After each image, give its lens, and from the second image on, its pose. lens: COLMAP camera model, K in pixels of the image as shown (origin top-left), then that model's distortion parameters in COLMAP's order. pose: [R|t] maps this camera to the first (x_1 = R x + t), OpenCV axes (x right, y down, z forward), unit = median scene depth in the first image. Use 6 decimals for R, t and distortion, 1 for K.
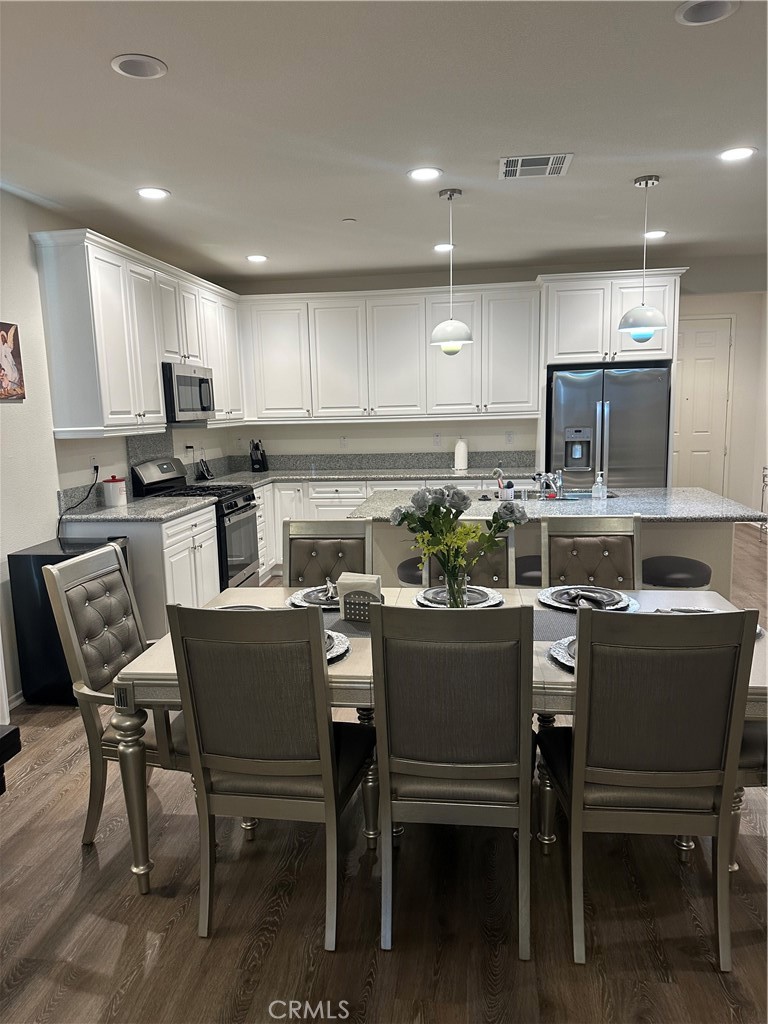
lens RADIAL K [[711.8, 0, 384.0], [0, 711.8, 512.0], [0, 0, 1]] dist [0.113145, -0.178111]
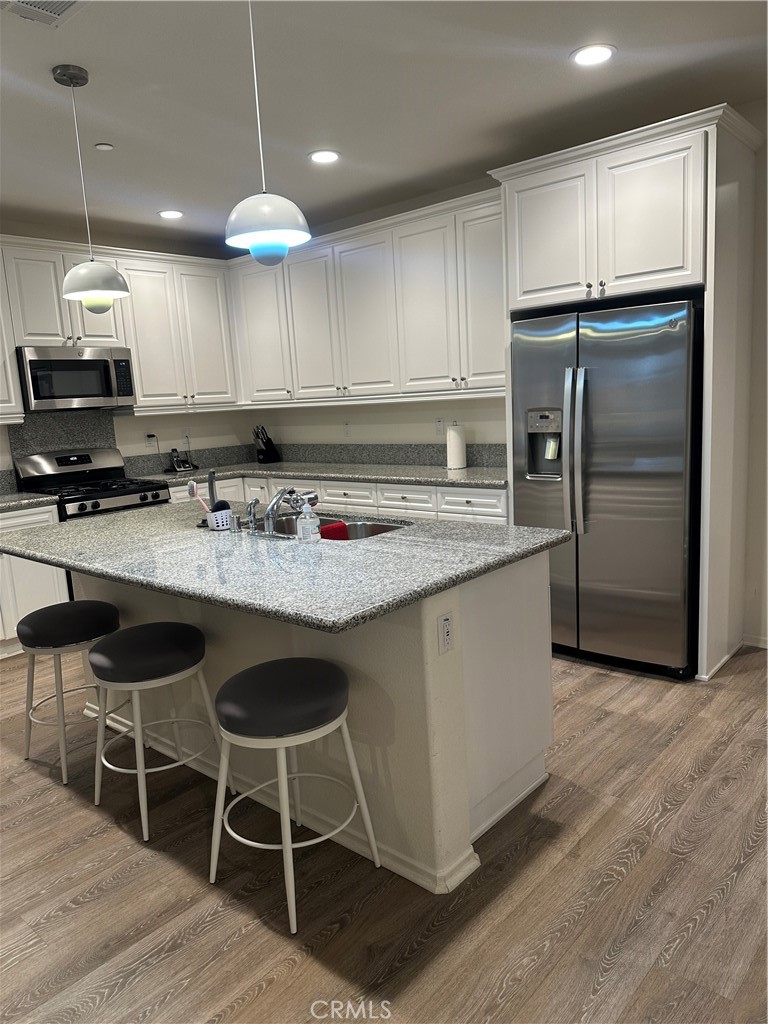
lens RADIAL K [[711.8, 0, 384.0], [0, 711.8, 512.0], [0, 0, 1]] dist [0.113145, -0.178111]
pose [[0.835144, 0.066734, -0.545968, 0.493534], [-0.045634, 0.997597, 0.052133, -0.055982], [0.548135, -0.018624, 0.836183, 0.401327]]
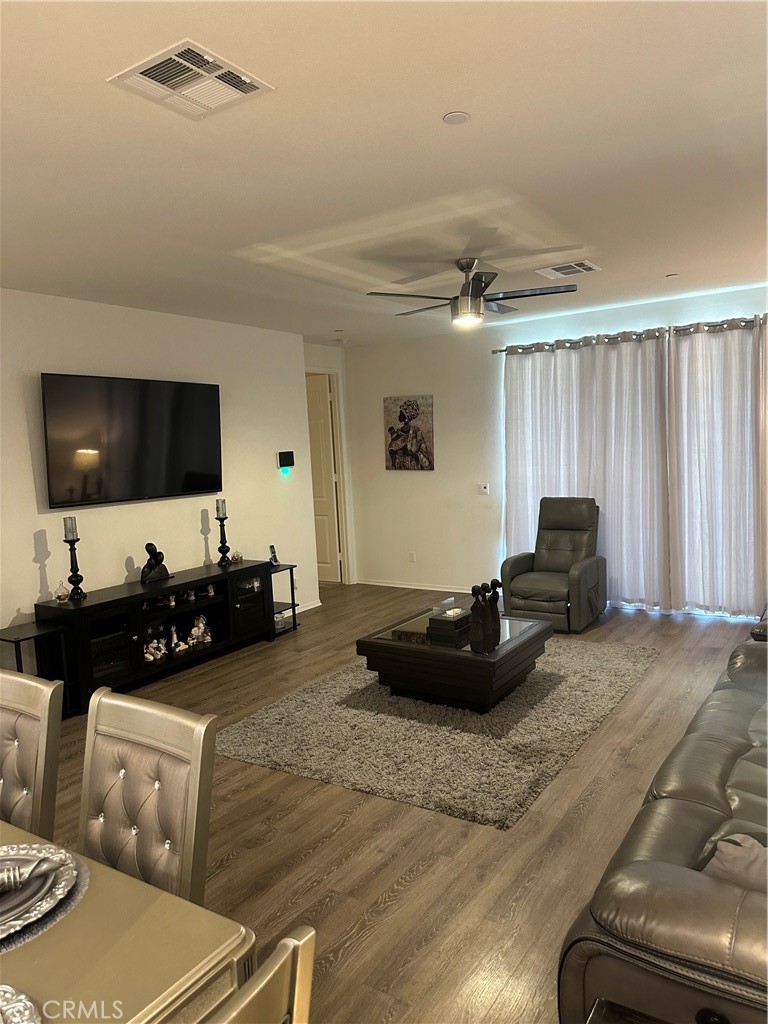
lens RADIAL K [[711.8, 0, 384.0], [0, 711.8, 512.0], [0, 0, 1]] dist [0.113145, -0.178111]
pose [[-0.896139, 0.030738, 0.442708, -0.280669], [0.138809, 0.966956, 0.213841, -0.122355], [-0.421506, 0.253083, -0.870793, 0.781162]]
